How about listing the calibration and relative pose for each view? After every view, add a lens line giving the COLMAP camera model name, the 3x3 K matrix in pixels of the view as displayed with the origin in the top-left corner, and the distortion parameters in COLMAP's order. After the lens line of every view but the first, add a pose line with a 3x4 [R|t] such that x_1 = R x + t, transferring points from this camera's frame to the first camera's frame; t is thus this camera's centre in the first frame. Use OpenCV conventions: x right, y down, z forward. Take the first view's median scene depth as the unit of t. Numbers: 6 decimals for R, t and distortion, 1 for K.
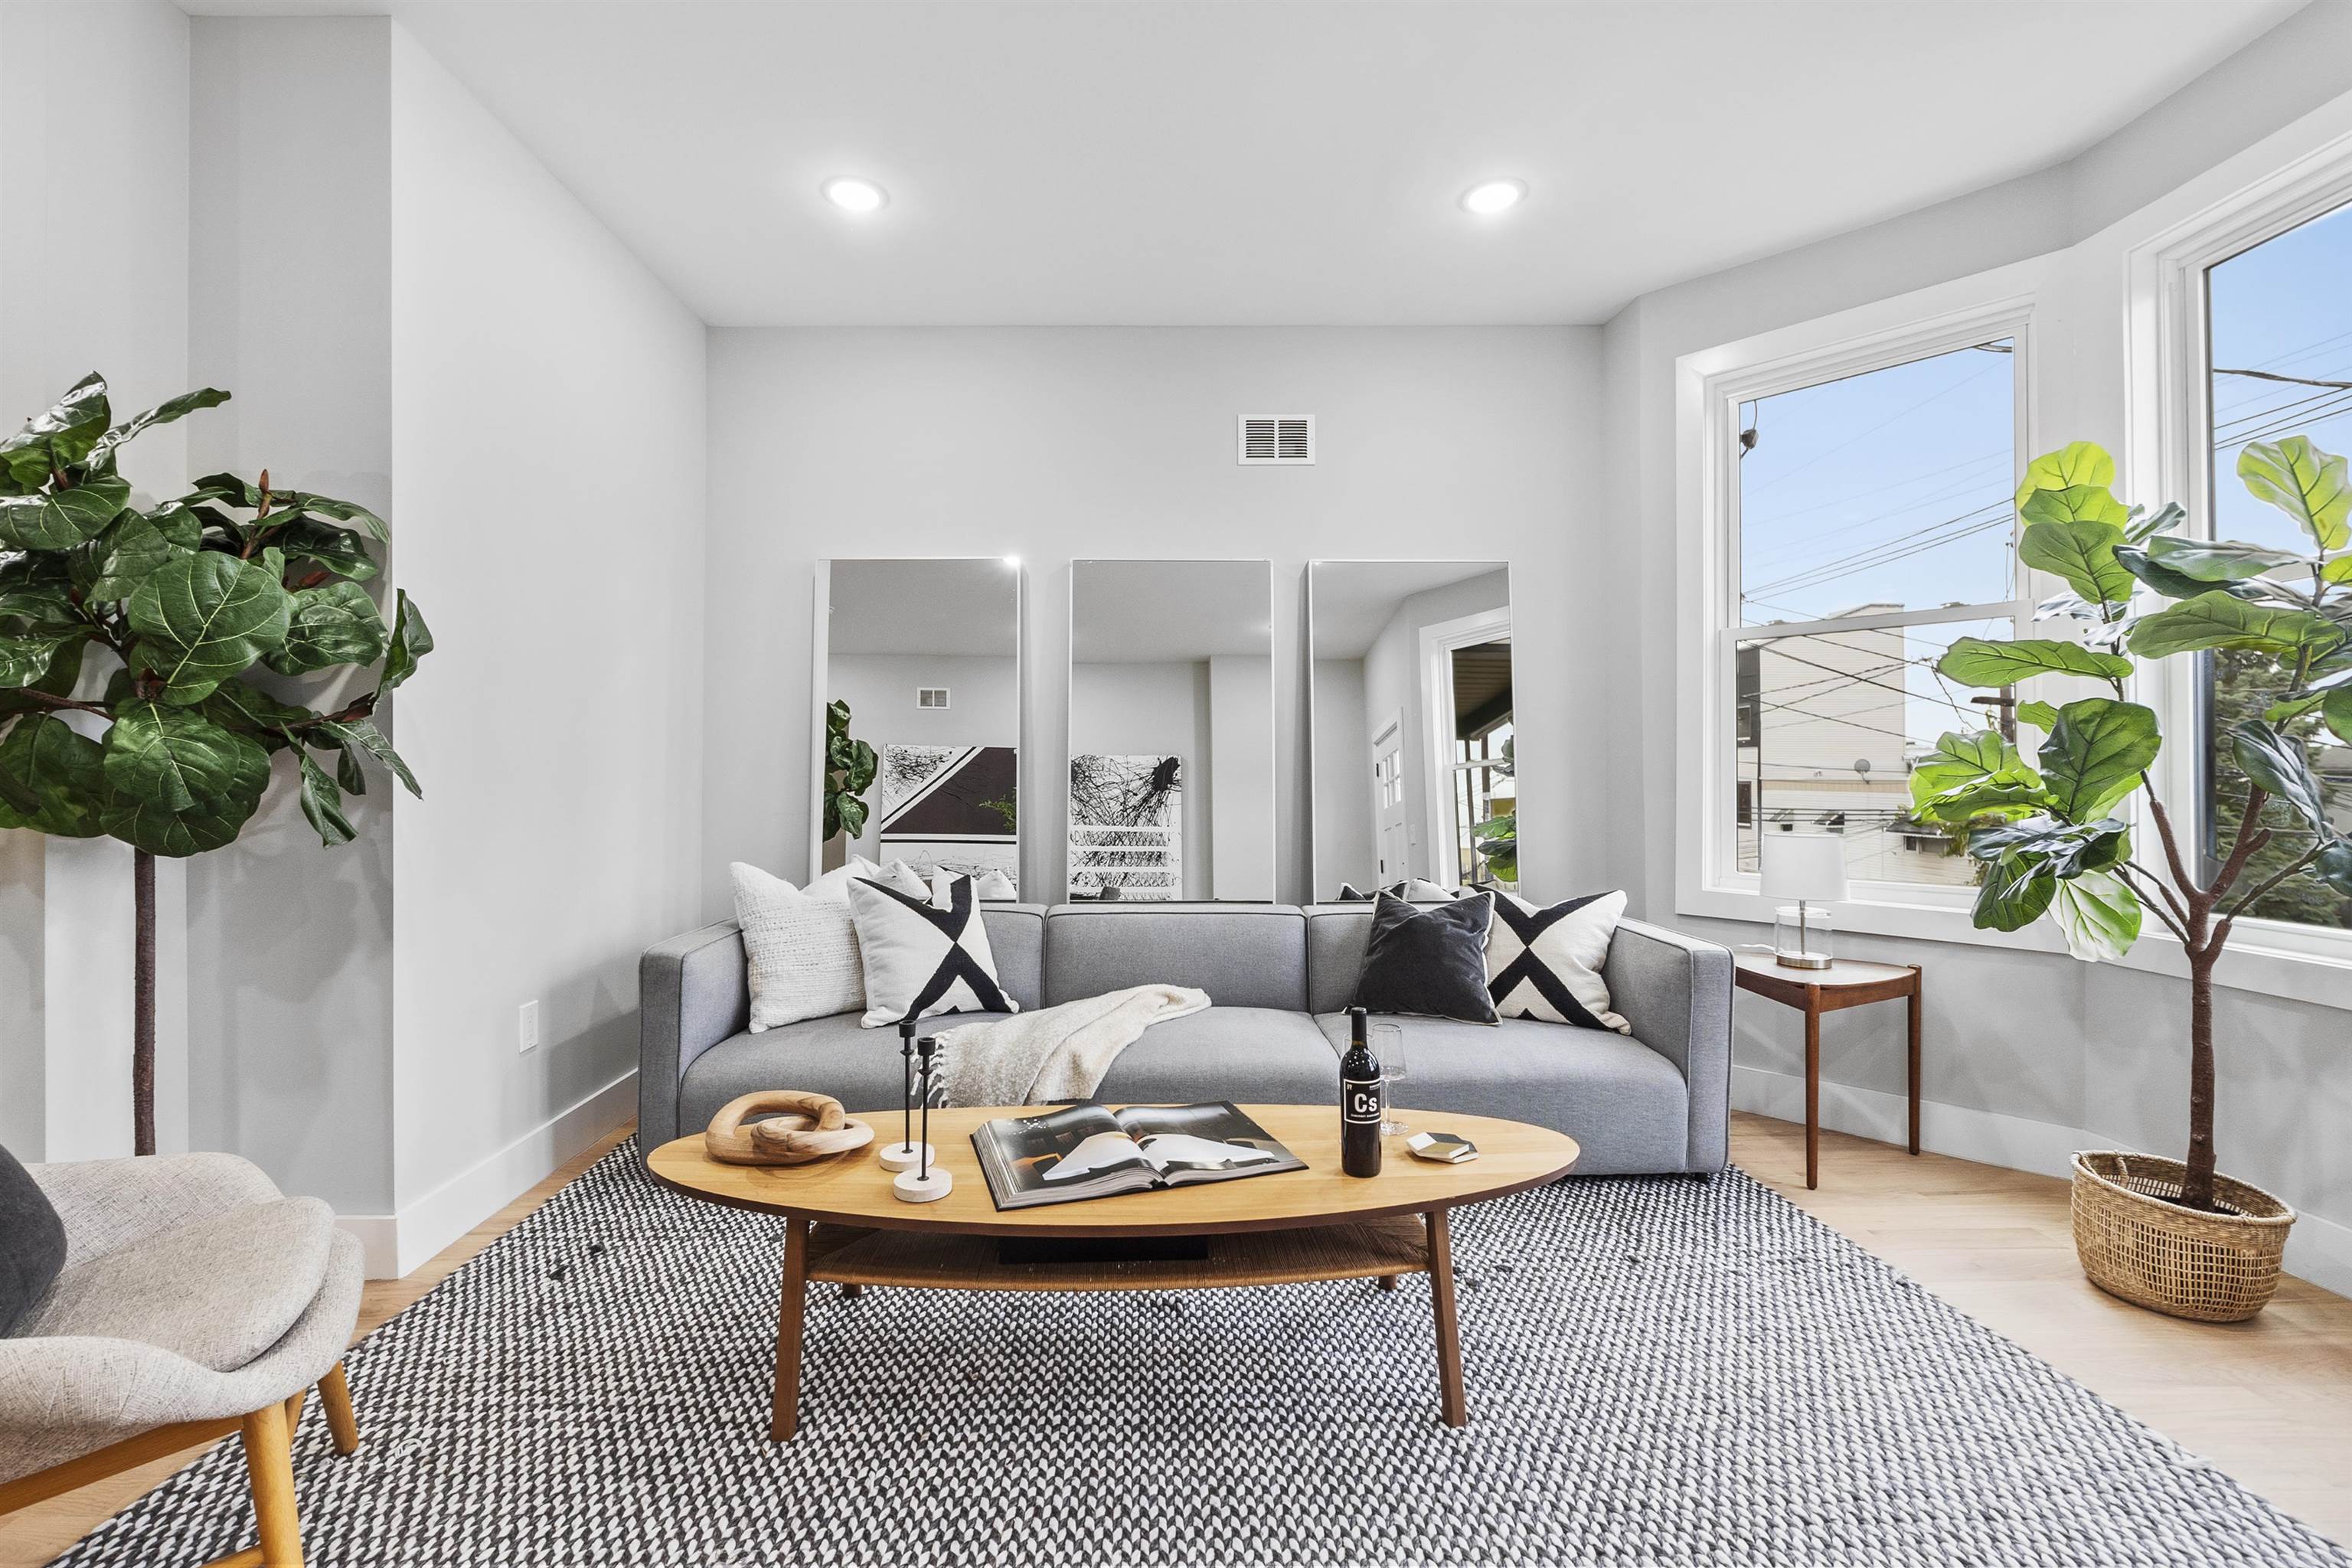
lens RADIAL K [[992.1, 0, 1162.0], [0, 992.1, 763.1], [0, 0, 1]] dist [-0.006427, 0.000252]
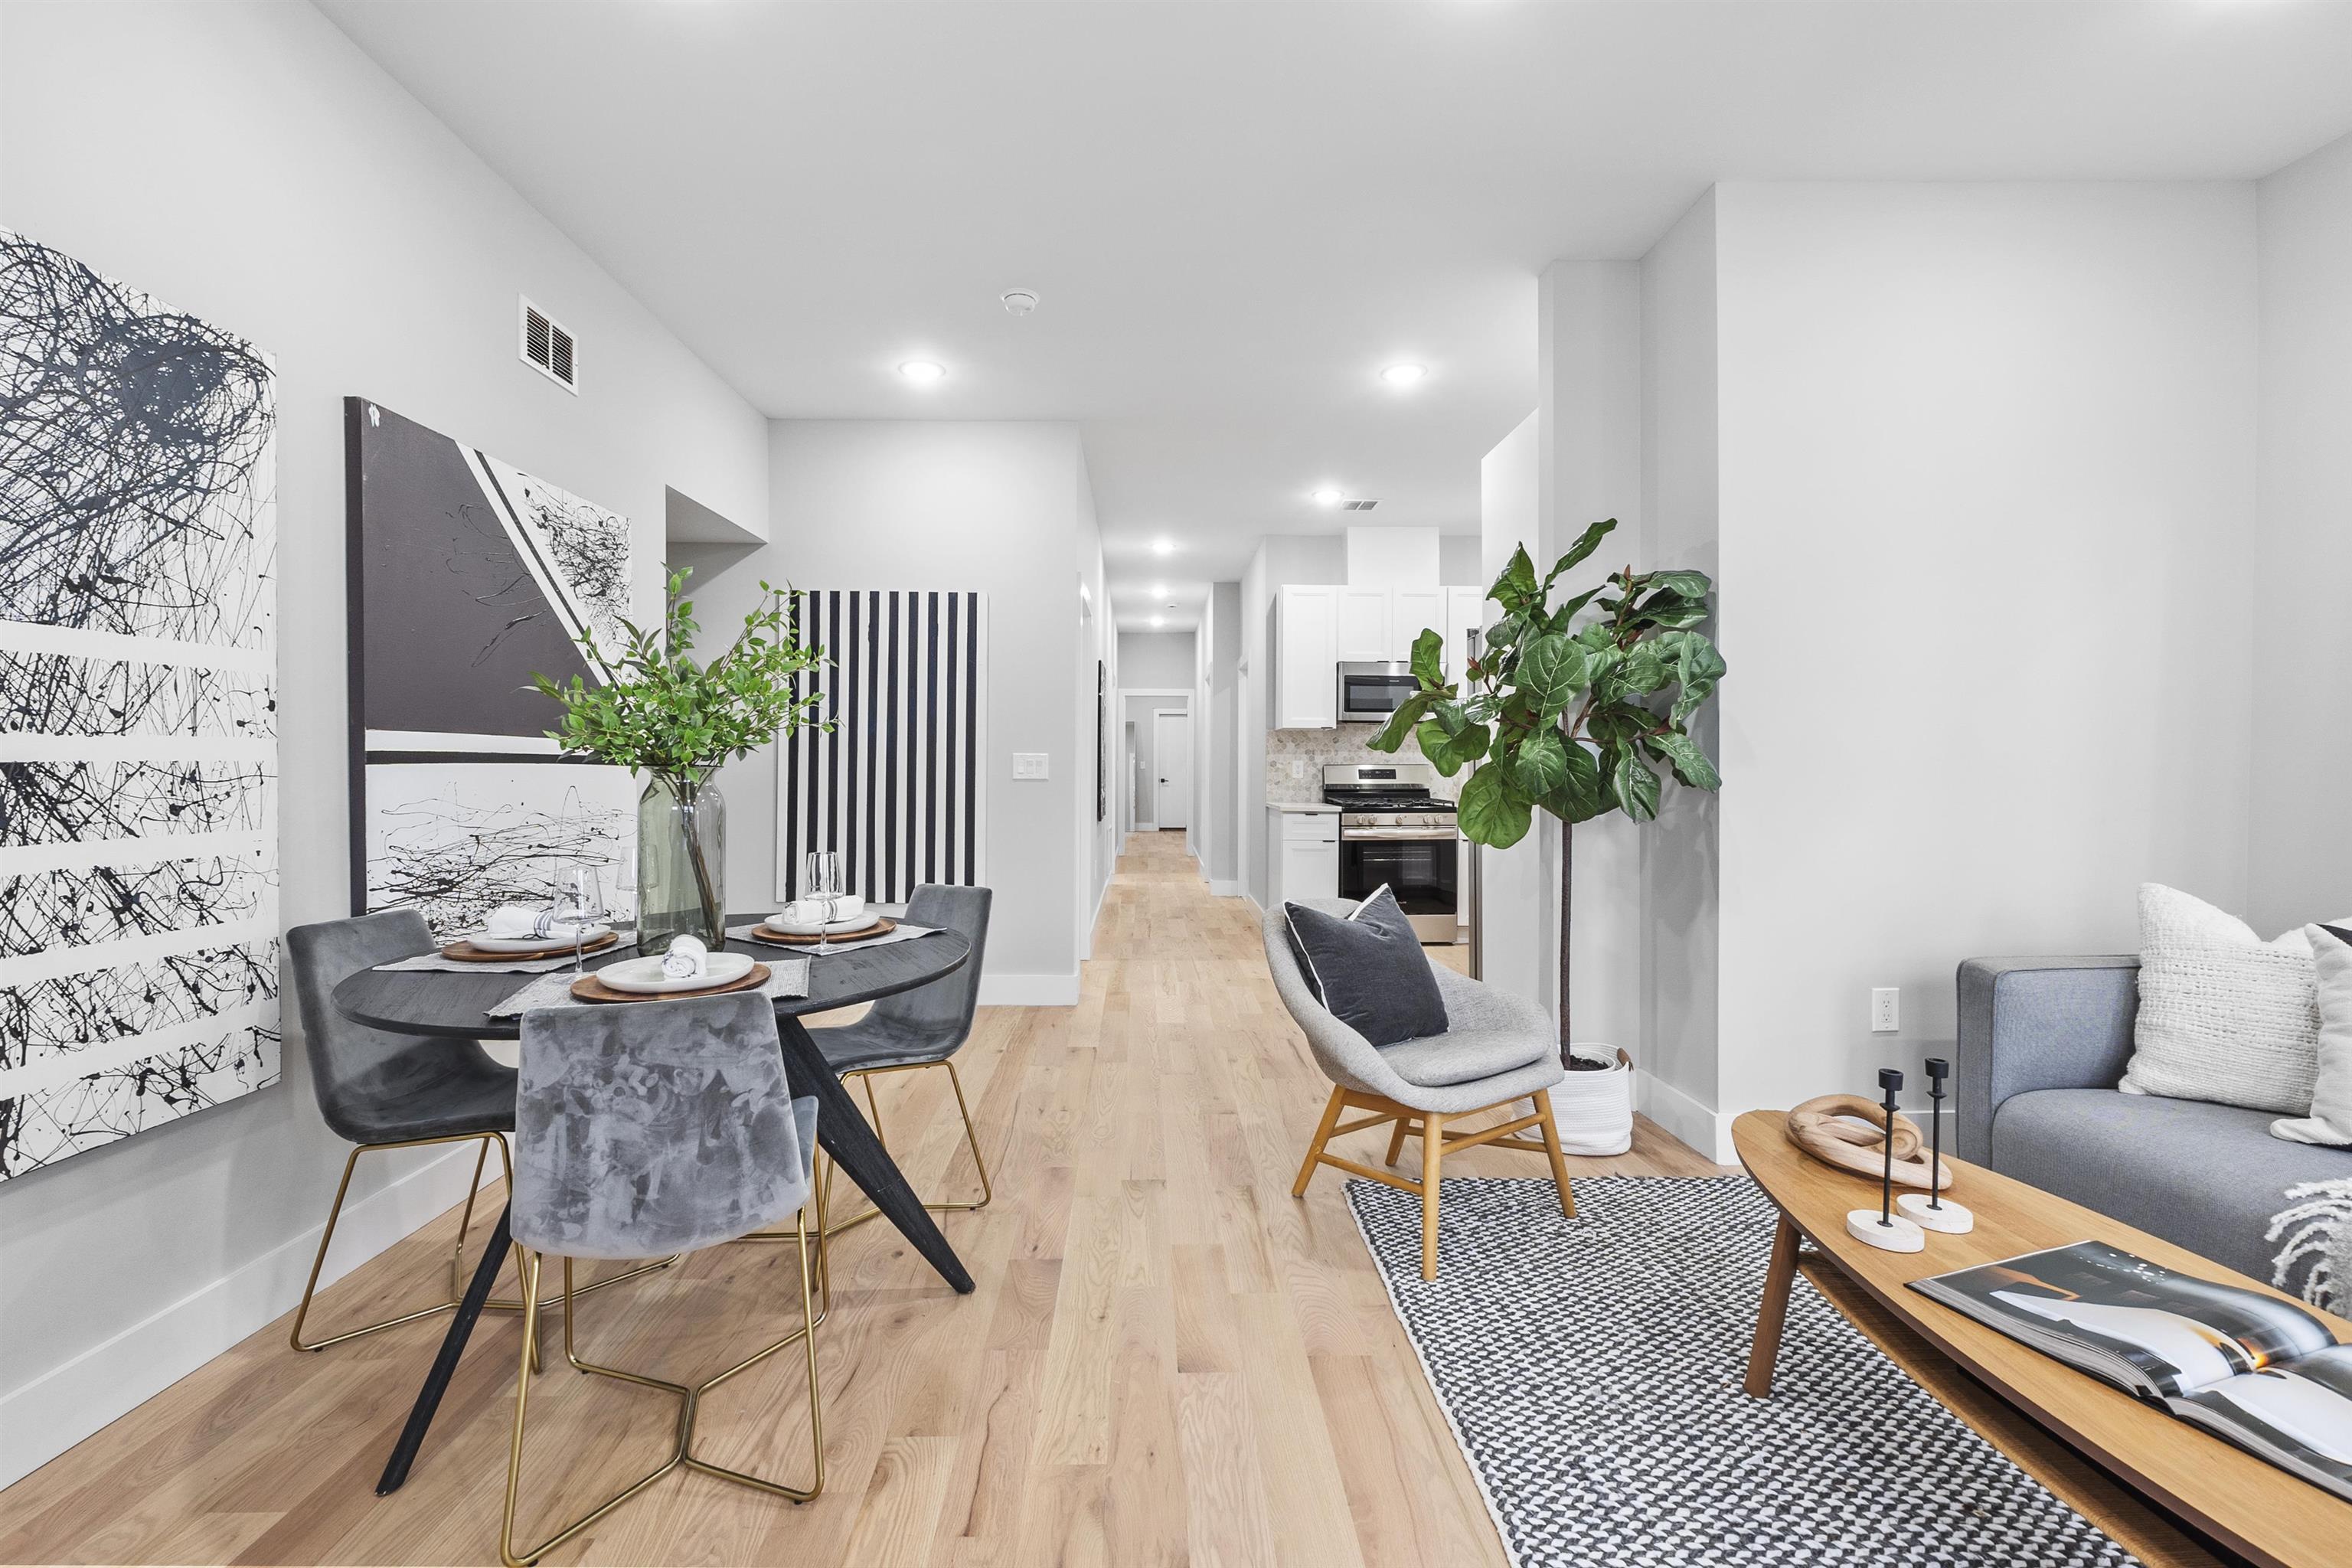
lens RADIAL K [[992.1, 0, 1163.7], [0, 992.1, 769.7], [0, 0, 1]] dist [-0.006427, 0.000252]
pose [[-0.004089, 0.000293, -0.999992, 0.483465], [0.003087, 0.999995, 0.000280, 0.004773], [0.999987, -0.003086, -0.004090, 0.259902]]
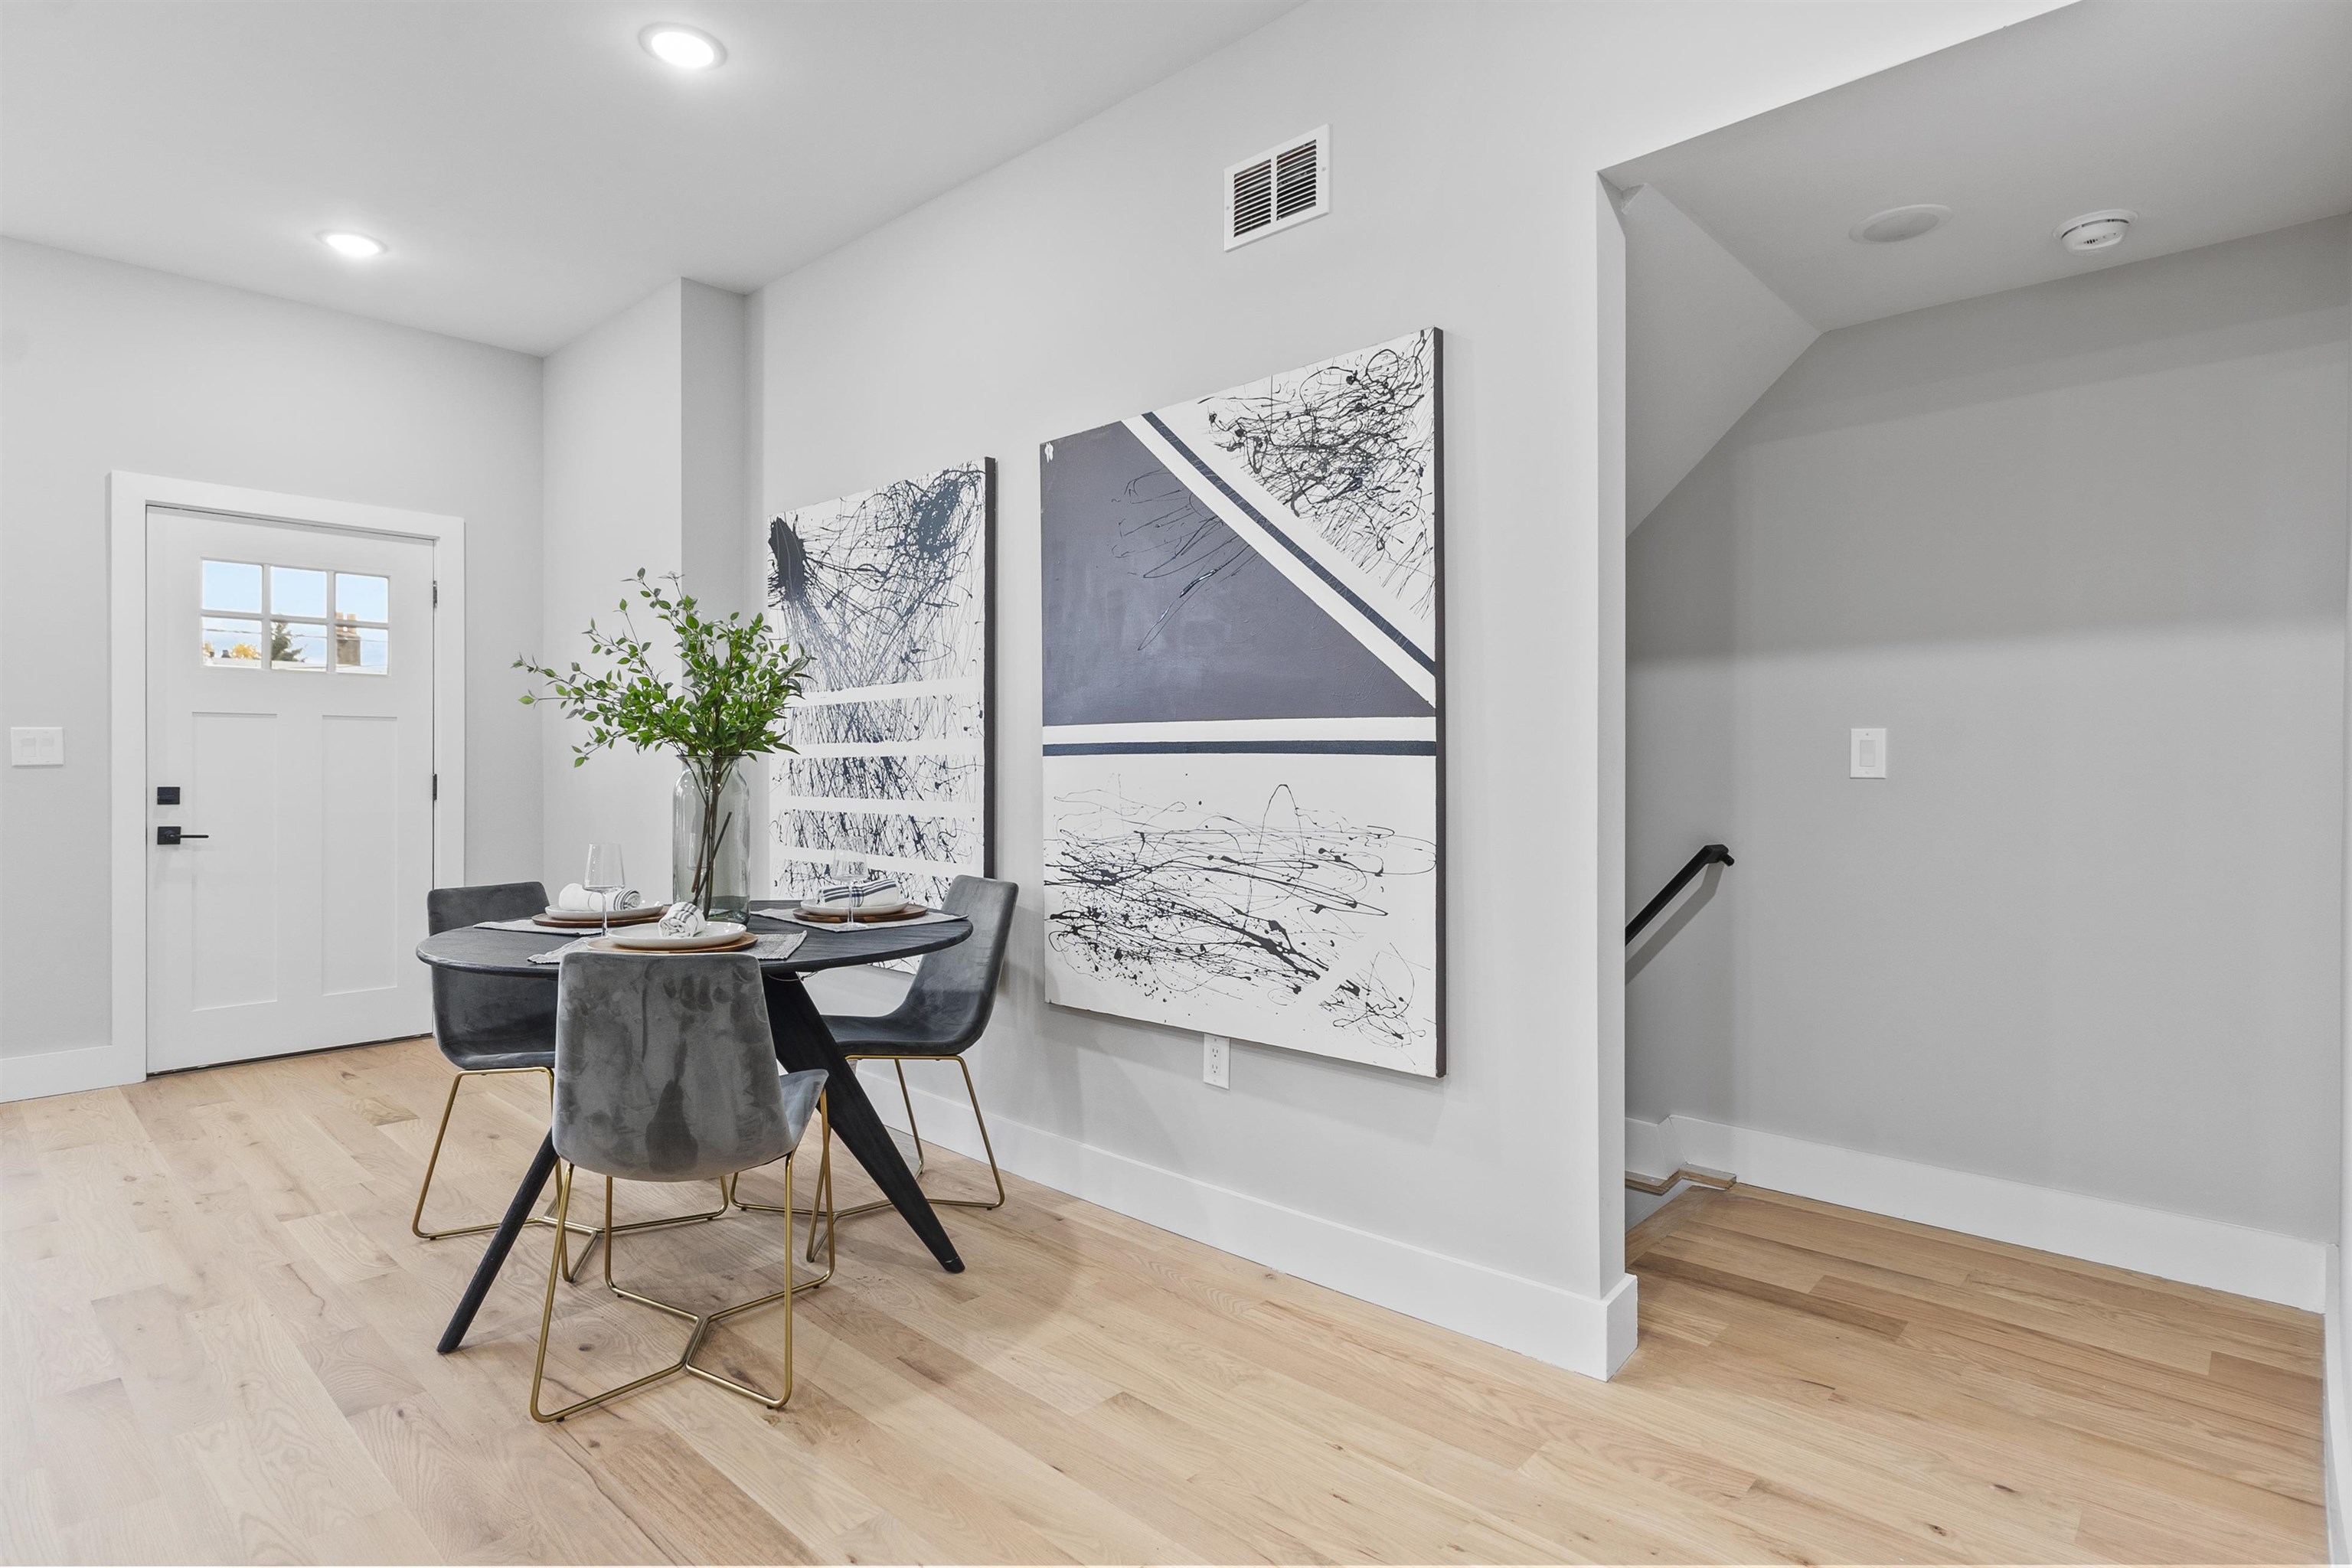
lens RADIAL K [[1215.1, 0, 1157.1], [0, 1215.1, 759.5], [0, 0, 1]] dist [-0.004683, 0.000650]
pose [[-0.707079, -0.001050, 0.707134, -1.534602], [-0.000123, 0.999999, 0.001362, -0.000753], [-0.707135, 0.000876, -0.707078, 0.362787]]
